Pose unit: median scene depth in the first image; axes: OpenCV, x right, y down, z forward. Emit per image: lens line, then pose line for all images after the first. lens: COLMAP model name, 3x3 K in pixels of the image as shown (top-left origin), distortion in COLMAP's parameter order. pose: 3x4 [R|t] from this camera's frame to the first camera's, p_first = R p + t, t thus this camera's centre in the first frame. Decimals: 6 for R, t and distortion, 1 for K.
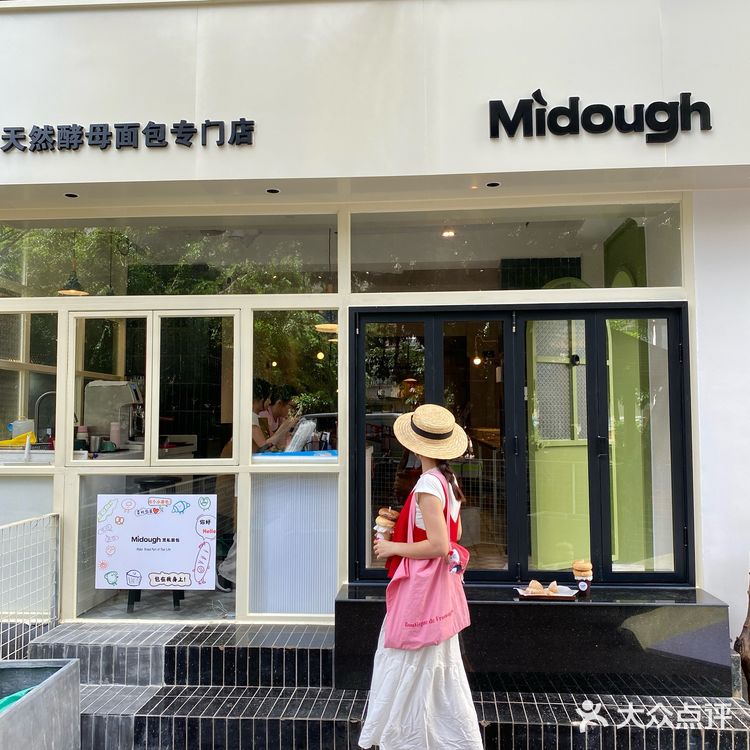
lens RADIAL K [[673.2, 0, 375.9], [0, 673.2, 390.0], [0, 0, 1]] dist [-0.006877, -0.003824]
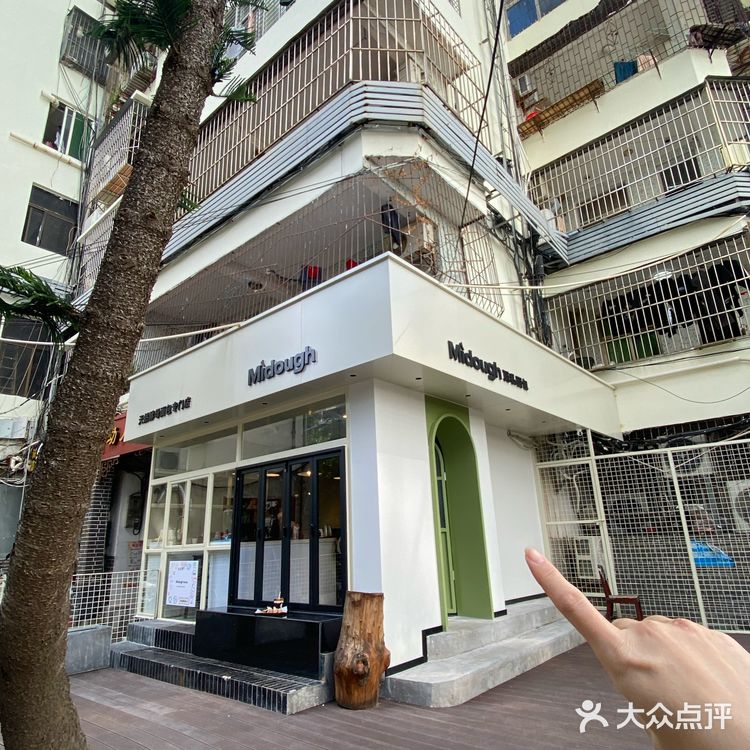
lens RADIAL K [[512.5, 0, 375.0], [0, 512.5, 375.0], [0, 0, 1]] dist [0.006427, 0.002709]
pose [[0.796668, -0.211654, -0.566146, 1.432529], [0.098047, 0.969531, -0.224491, -0.001236], [0.596411, 0.123336, 0.793147, -0.072759]]
